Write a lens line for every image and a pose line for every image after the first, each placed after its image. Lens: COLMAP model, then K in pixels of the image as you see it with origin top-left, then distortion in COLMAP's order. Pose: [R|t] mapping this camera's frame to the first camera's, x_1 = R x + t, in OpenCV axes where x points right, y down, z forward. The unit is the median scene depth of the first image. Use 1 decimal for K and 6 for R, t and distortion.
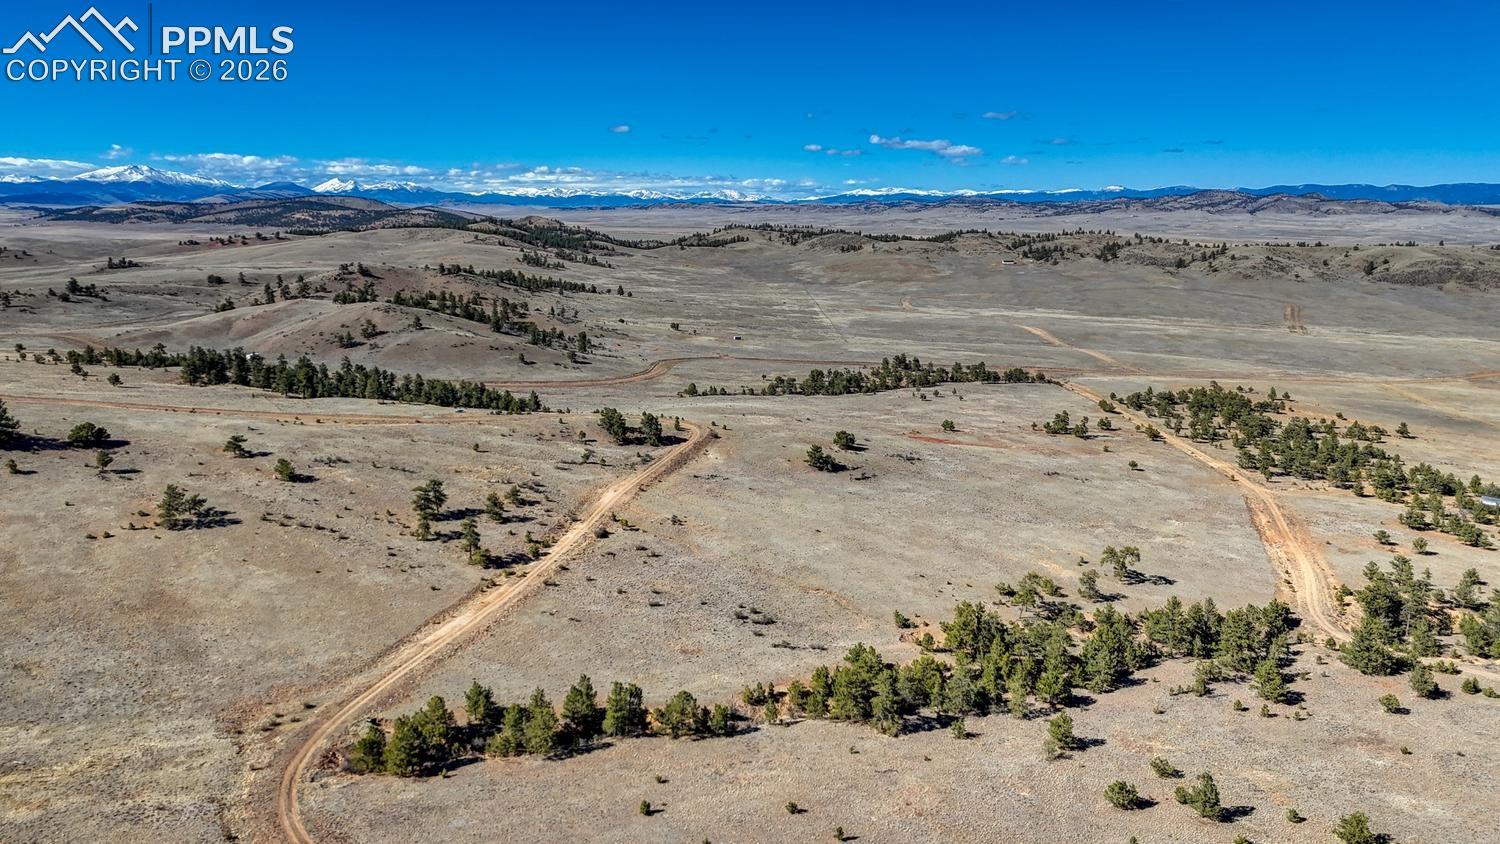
lens RADIAL K [[1094.8, 0, 750.9], [0, 1094.8, 425.5], [0, 0, 1]] dist [0.076307, -0.066771]
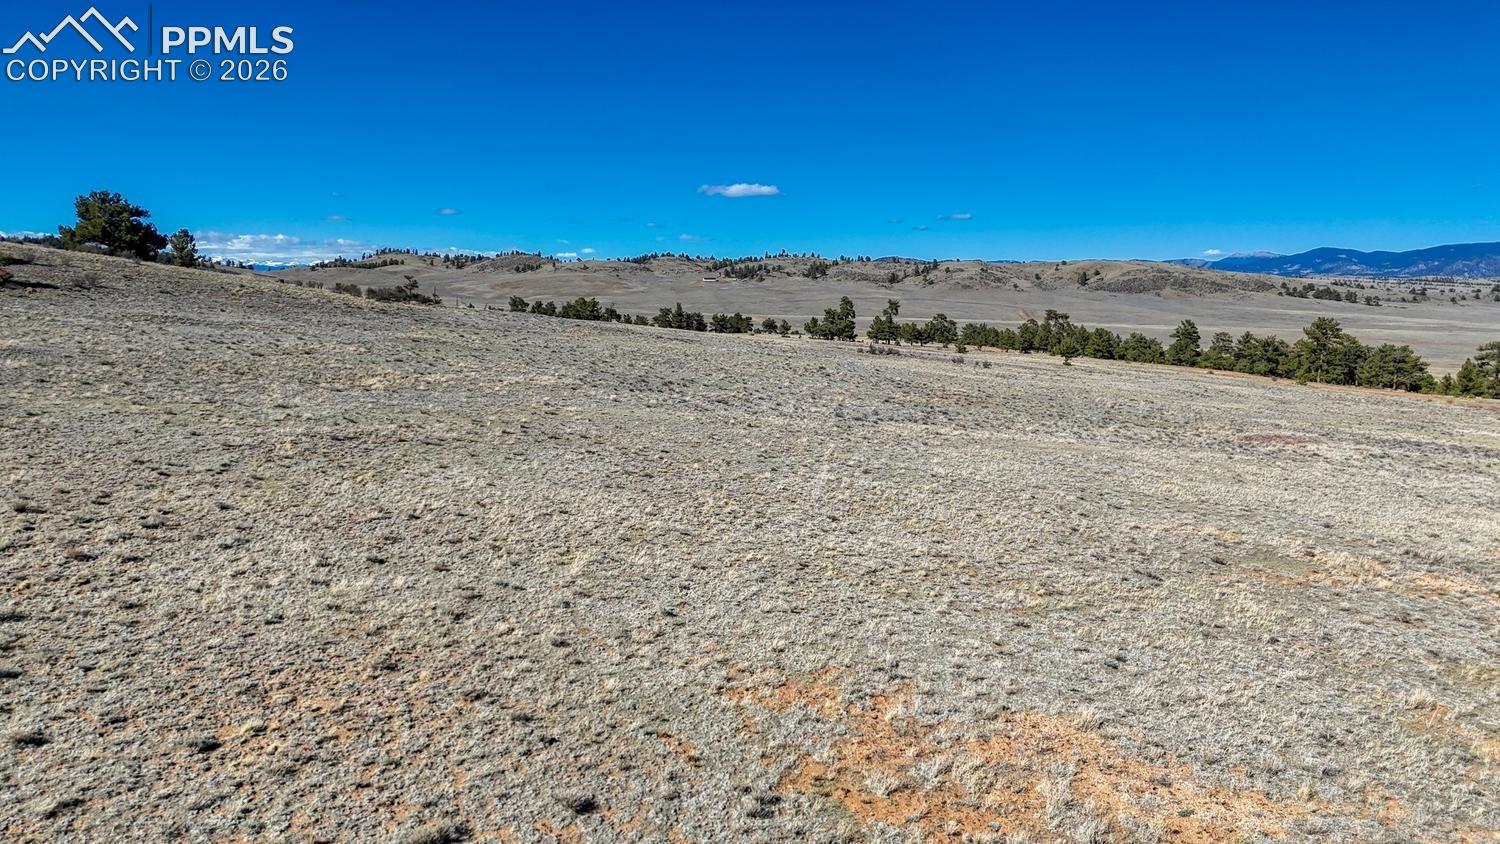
lens RADIAL K [[1094.8, 0, 750.9], [0, 1094.8, 424.6], [0, 0, 1]] dist [0.076307, -0.066771]
pose [[0.964968, -0.032078, 0.260401, 0.037273], [0.049491, 0.996935, -0.060590, 0.020406], [-0.257659, 0.071355, 0.963598, 0.169957]]
